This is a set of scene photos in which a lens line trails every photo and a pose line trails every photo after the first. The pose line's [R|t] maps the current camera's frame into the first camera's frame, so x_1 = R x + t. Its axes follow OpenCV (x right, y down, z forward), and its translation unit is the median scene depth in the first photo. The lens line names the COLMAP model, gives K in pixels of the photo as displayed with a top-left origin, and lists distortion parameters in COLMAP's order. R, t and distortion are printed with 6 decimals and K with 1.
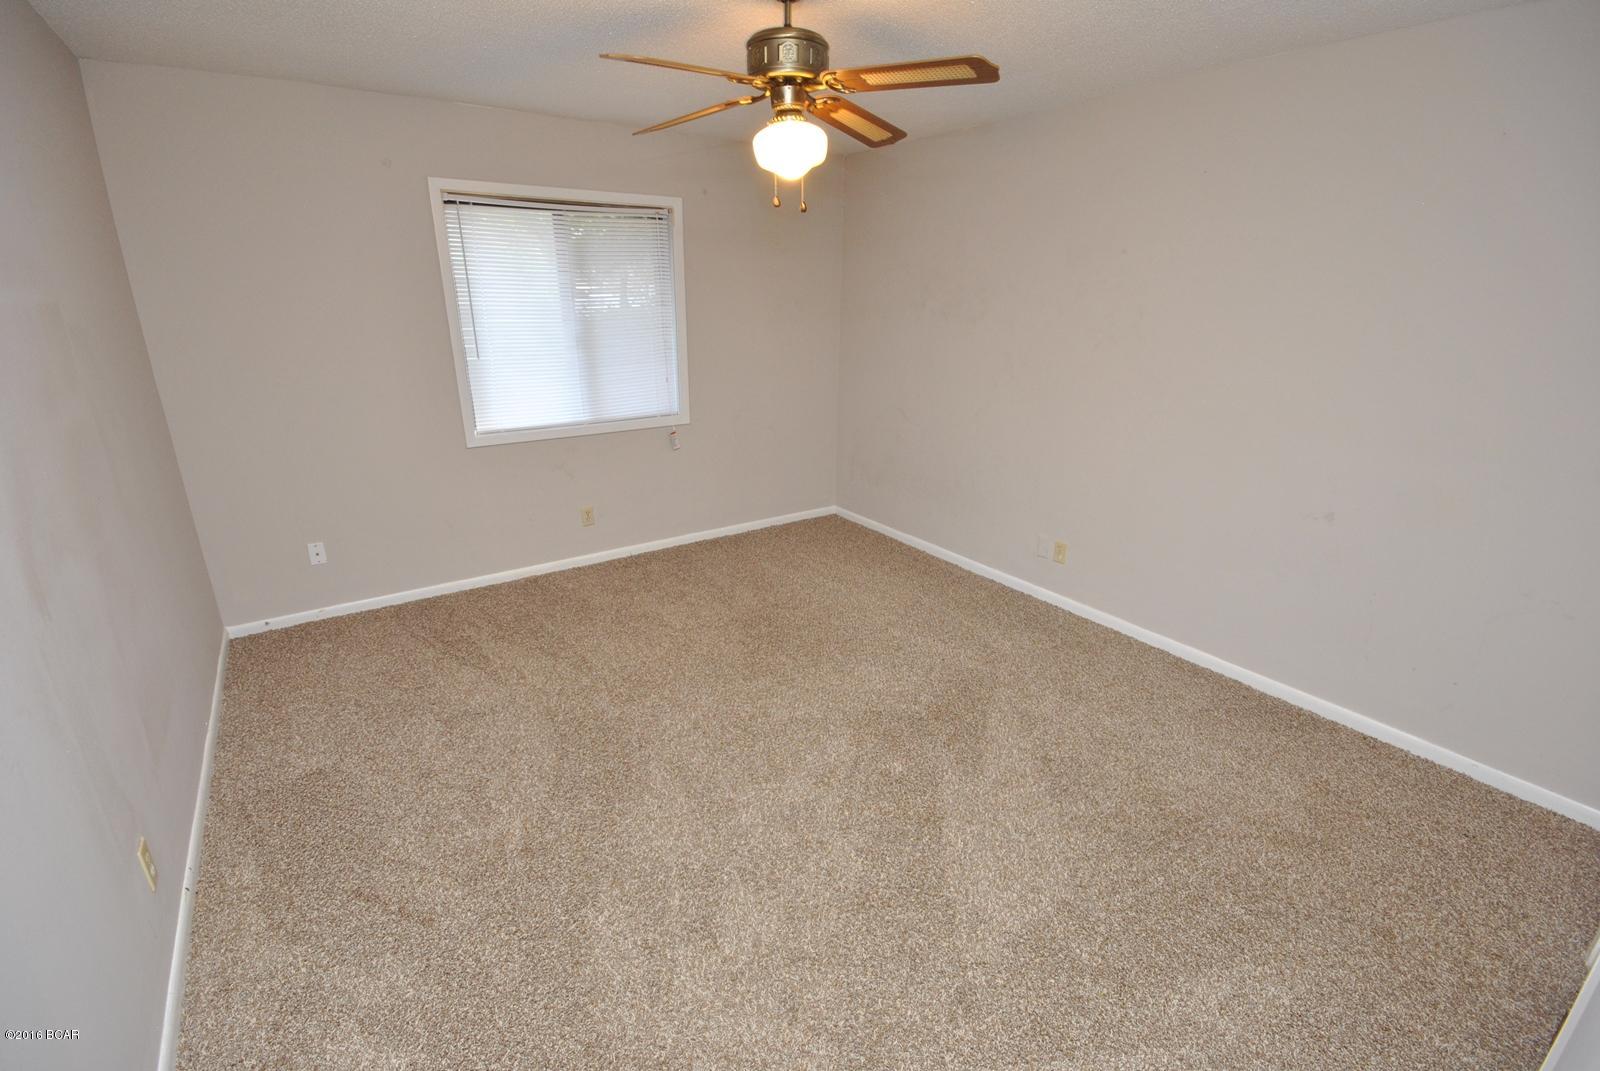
lens RADIAL K [[708.2, 0, 802.6], [0, 708.2, 534.6], [0, 0, 1]] dist [-0.000810, -0.000082]
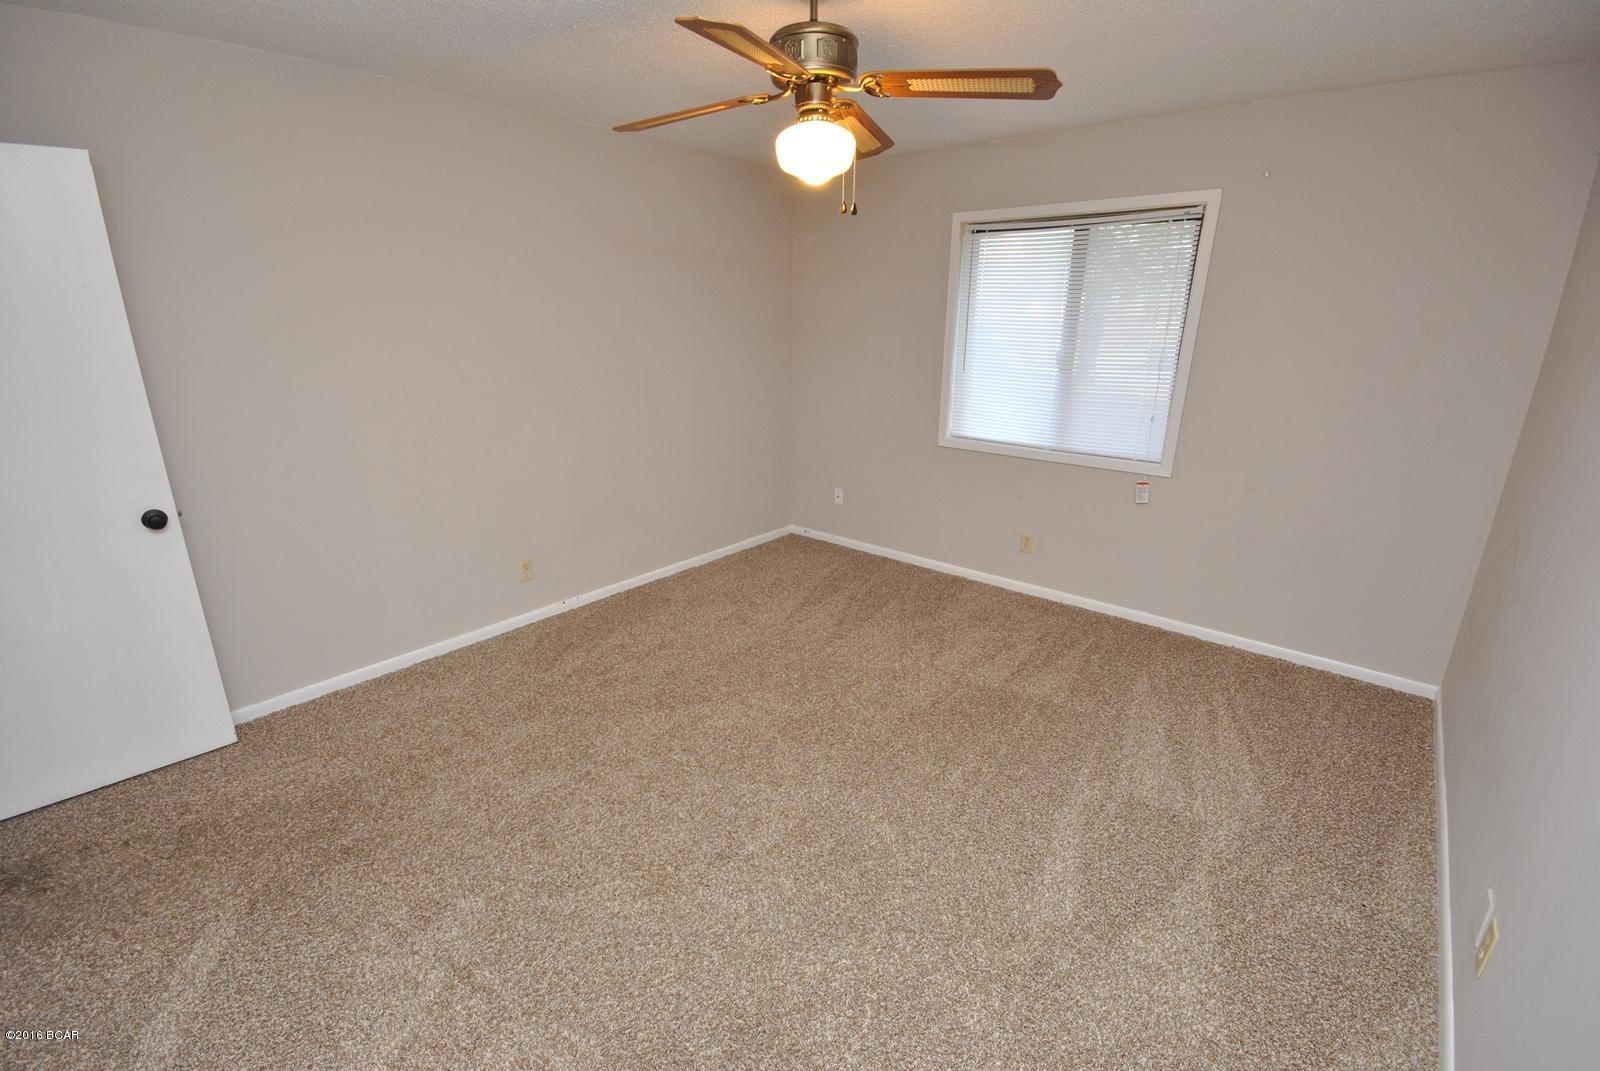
lens RADIAL K [[708.2, 0, 802.6], [0, 708.2, 534.6], [0, 0, 1]] dist [-0.000810, -0.000082]
pose [[0.268630, 0.288998, -0.918868, 0.543316], [-0.321274, 0.926189, 0.197377, -0.141808], [0.908086, 0.242187, 0.341650, 0.437155]]
